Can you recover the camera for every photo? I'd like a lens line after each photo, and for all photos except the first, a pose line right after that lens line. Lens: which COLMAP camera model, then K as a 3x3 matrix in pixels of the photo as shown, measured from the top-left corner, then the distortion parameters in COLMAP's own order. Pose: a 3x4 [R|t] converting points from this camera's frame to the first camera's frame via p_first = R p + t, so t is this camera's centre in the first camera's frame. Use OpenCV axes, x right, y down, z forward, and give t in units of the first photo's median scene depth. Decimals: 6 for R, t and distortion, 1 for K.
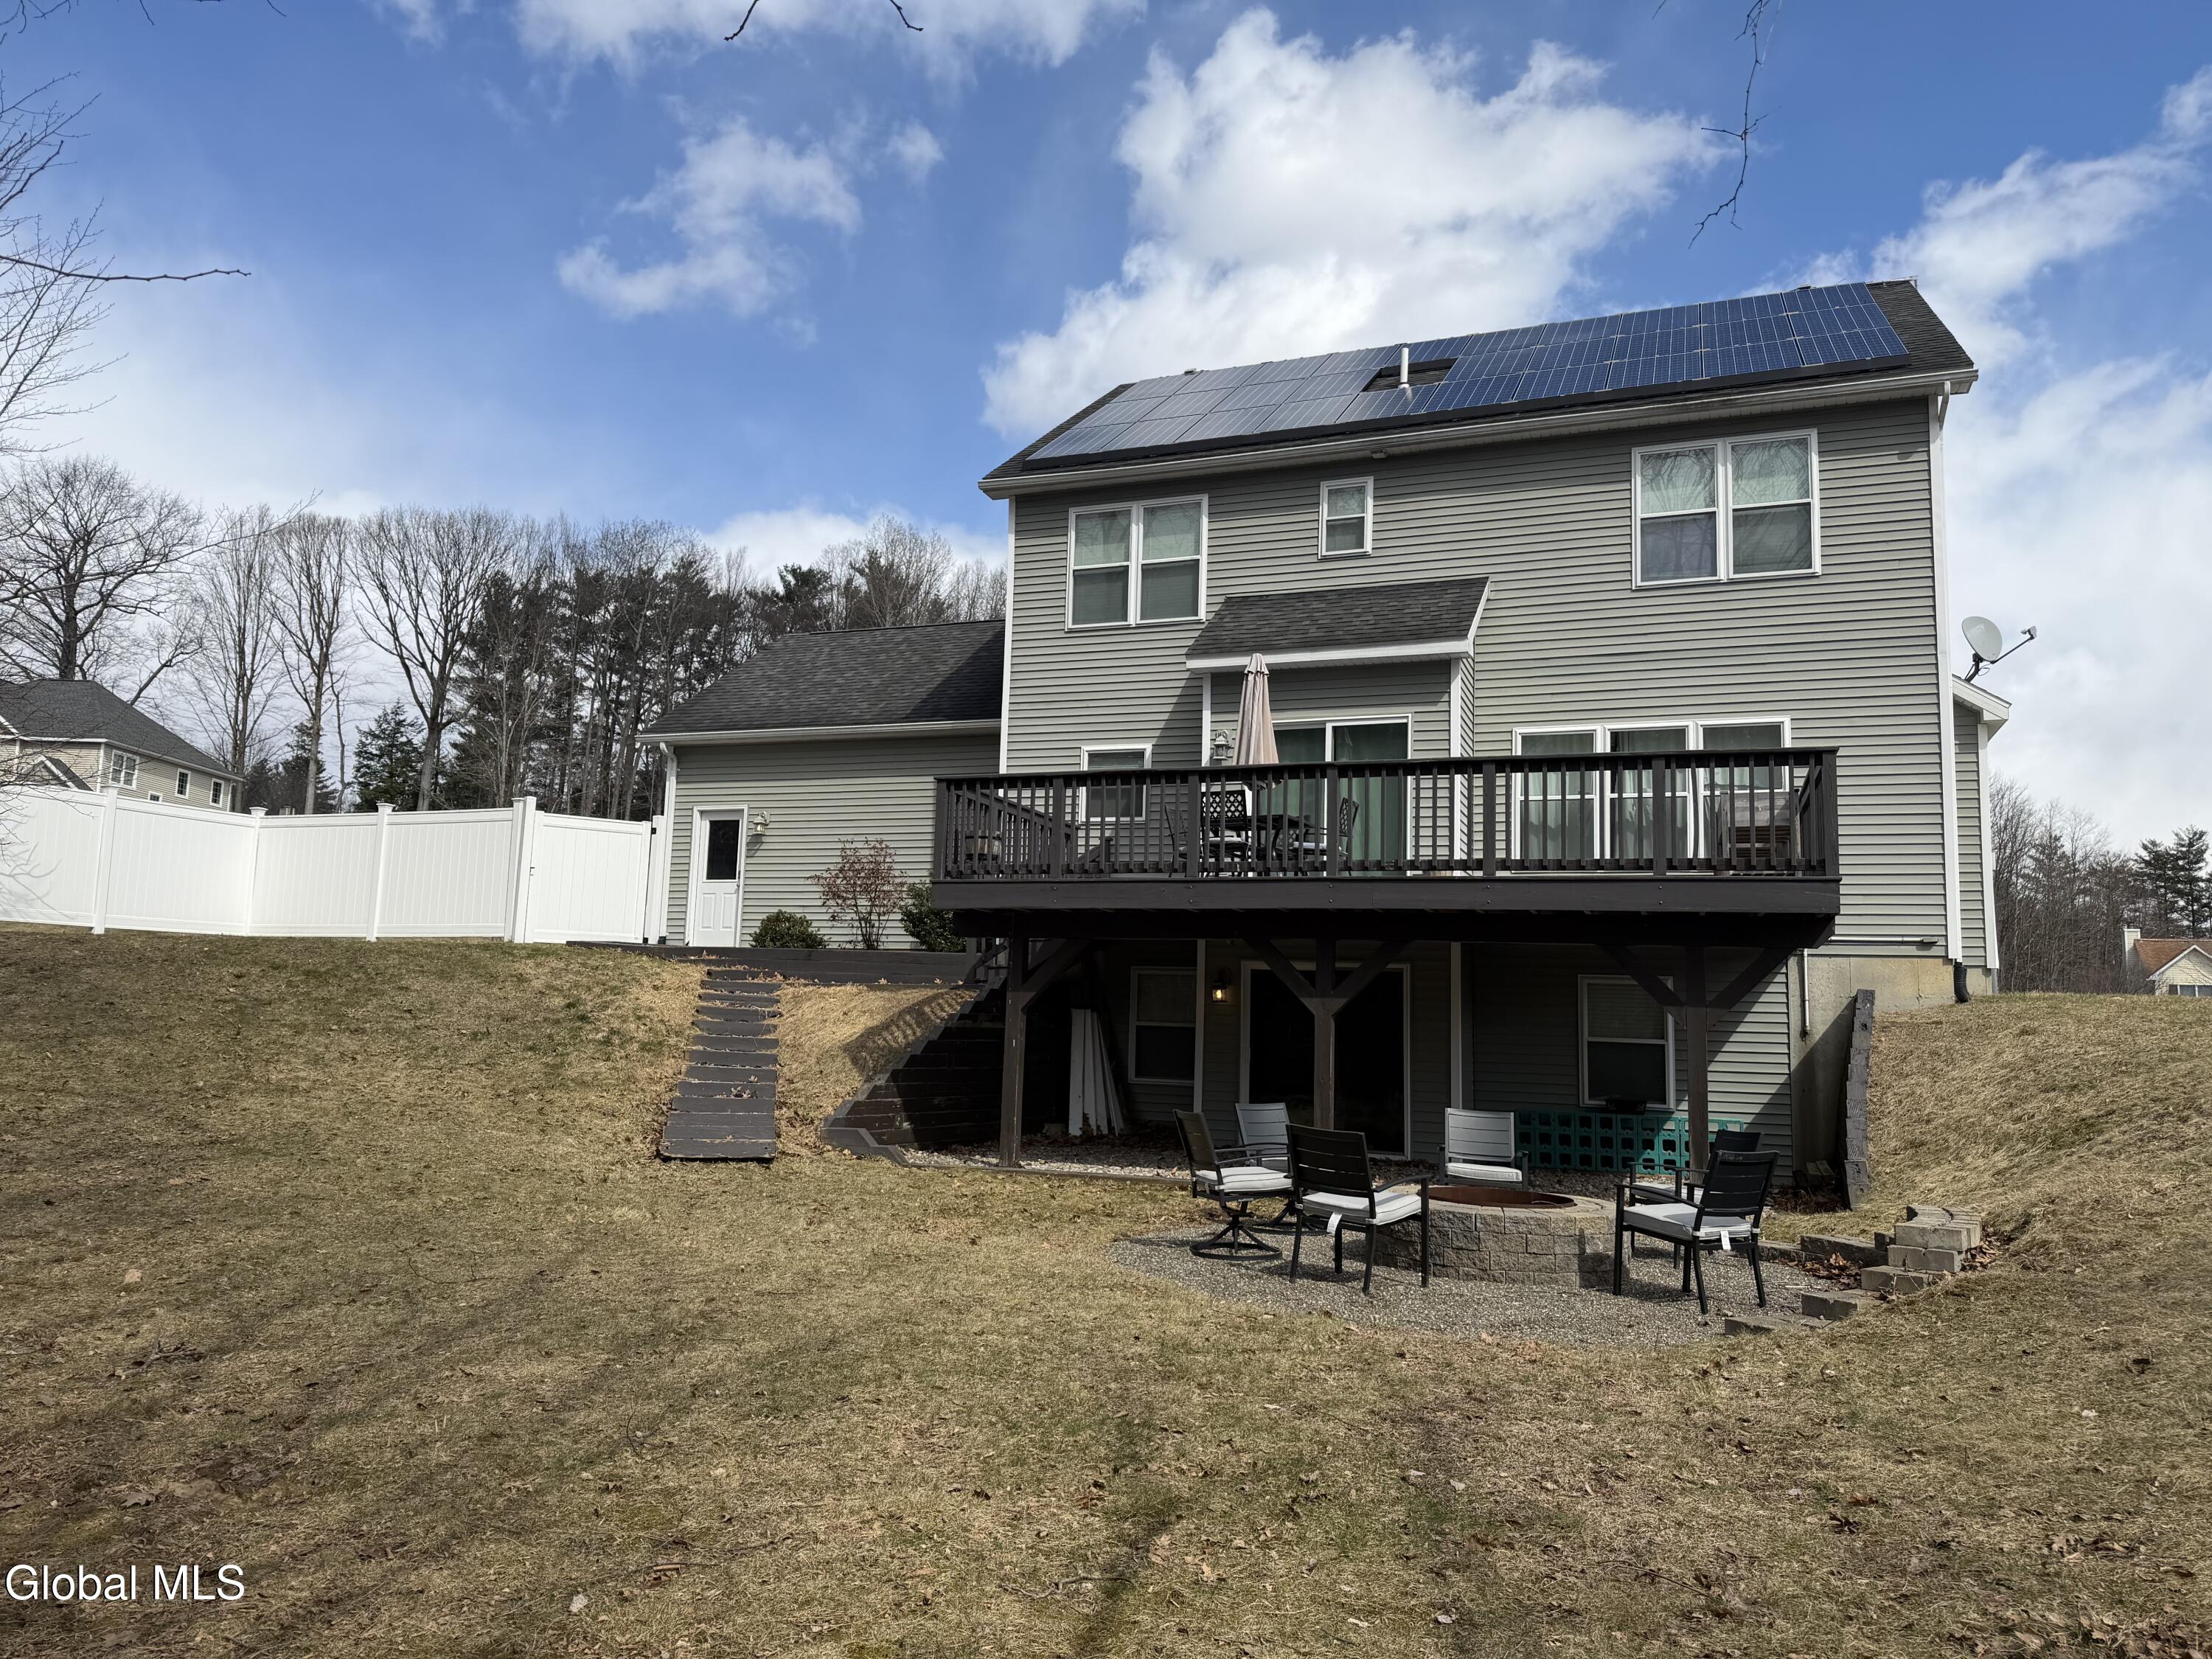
lens RADIAL K [[1568.9, 0, 1113.4], [0, 1568.9, 802.1], [0, 0, 1]] dist [0.040590, -0.039082]
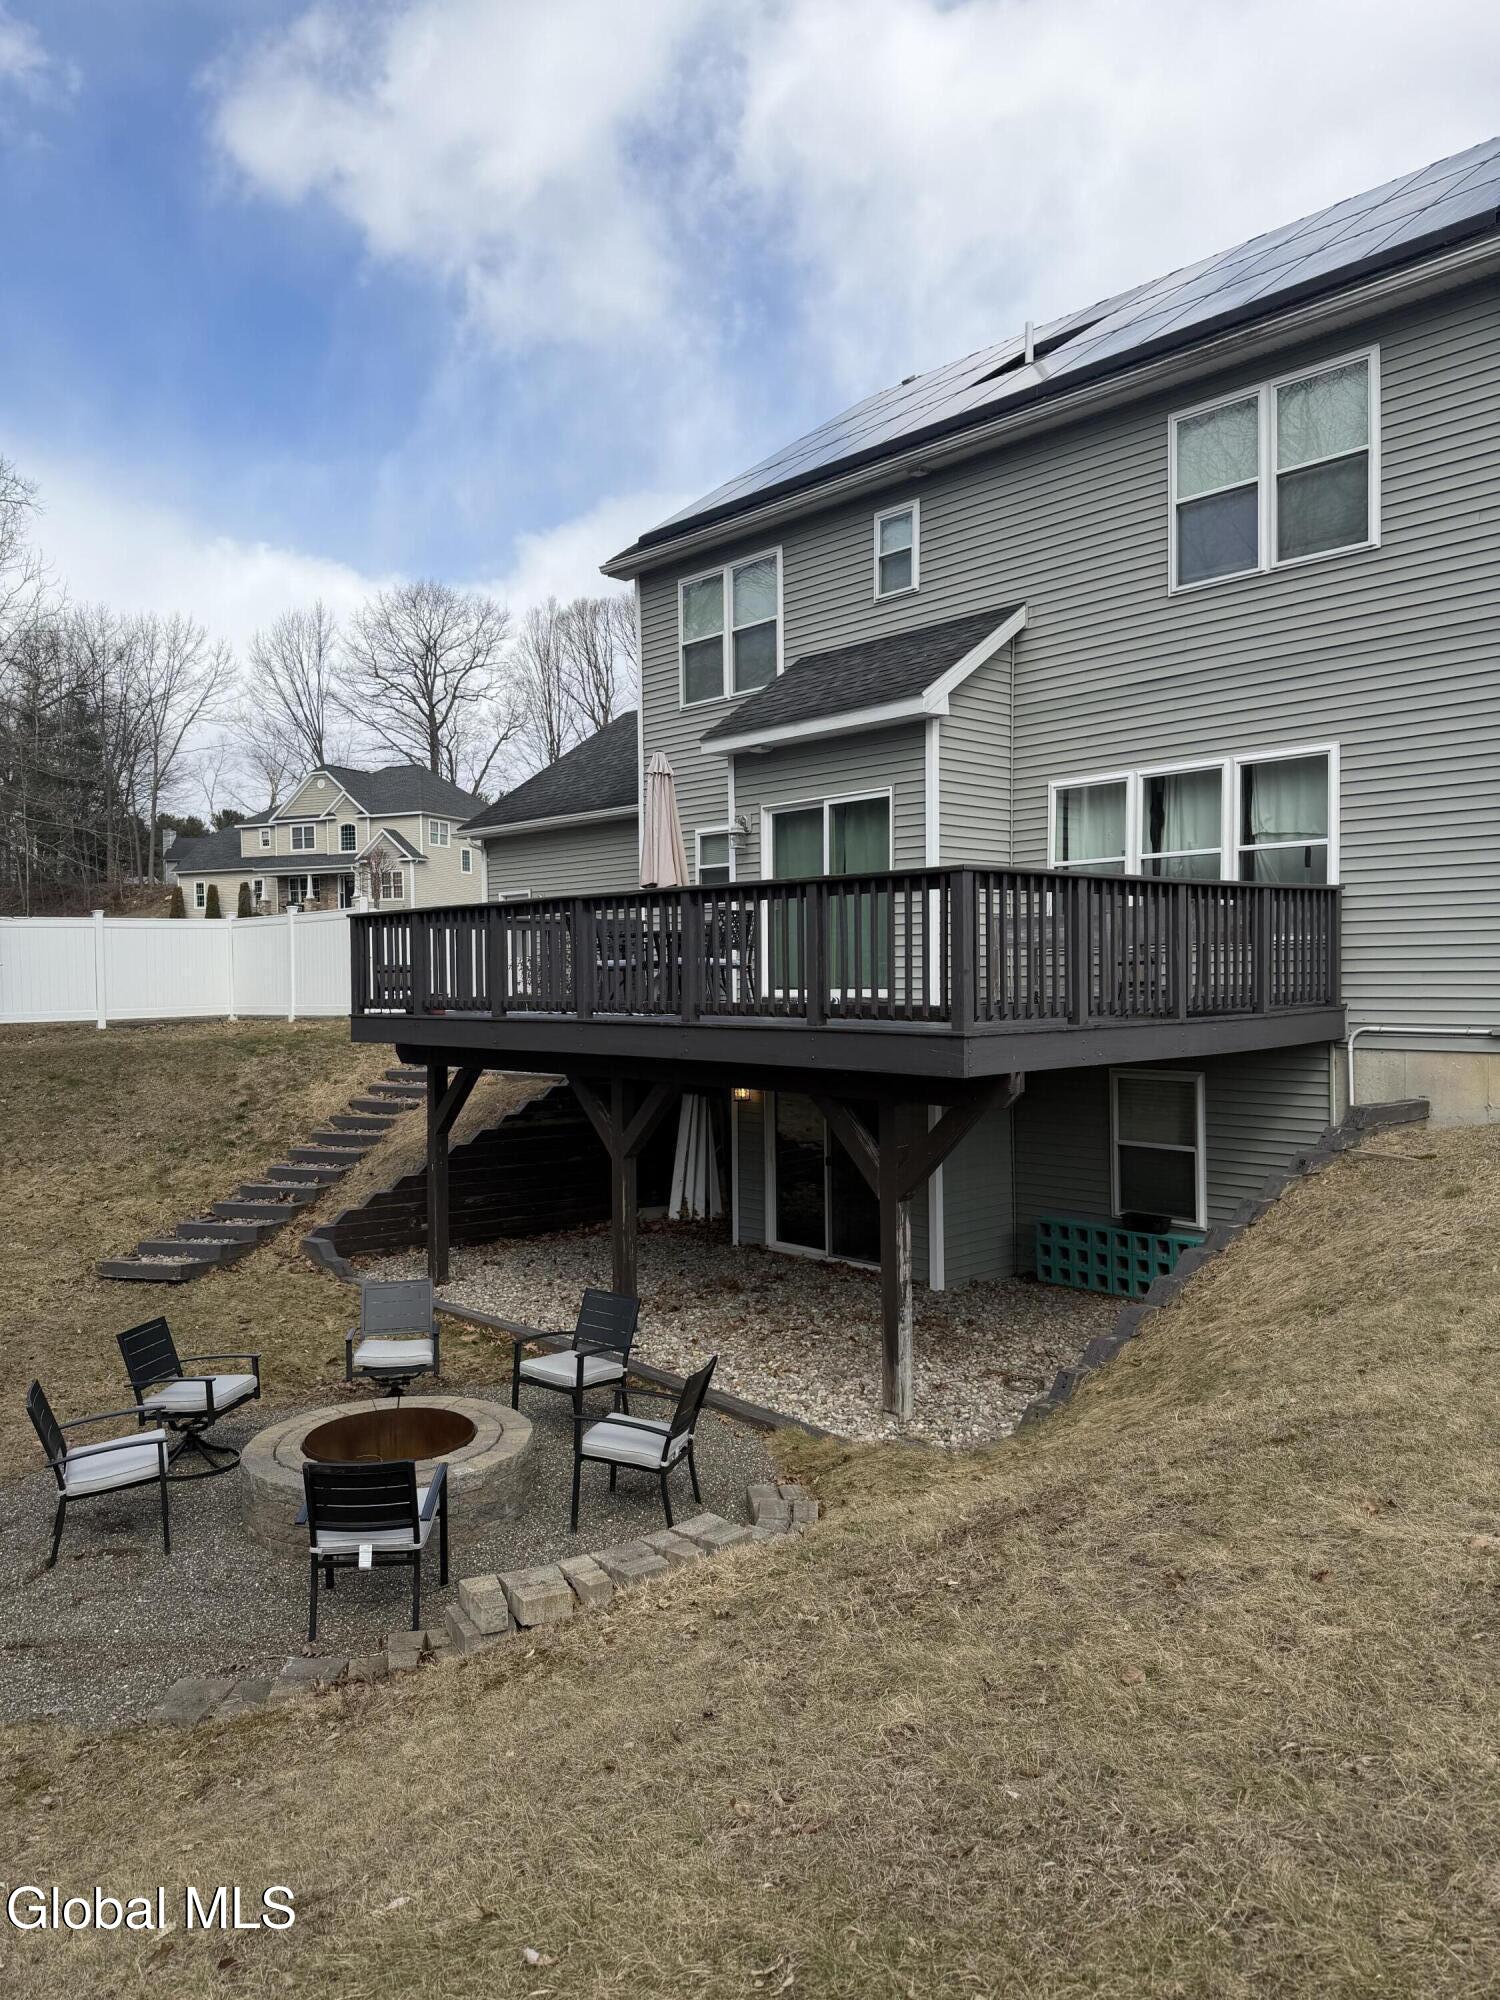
lens RADIAL K [[1418.6, 0, 747.9], [0, 1418.6, 1011.8], [0, 0, 1]] dist [0.040590, -0.039082]
pose [[0.902277, -0.030122, -0.430103, 0.412077], [0.097768, 0.985865, 0.136056, -0.042626], [0.419925, -0.164810, 0.892469, 0.204339]]
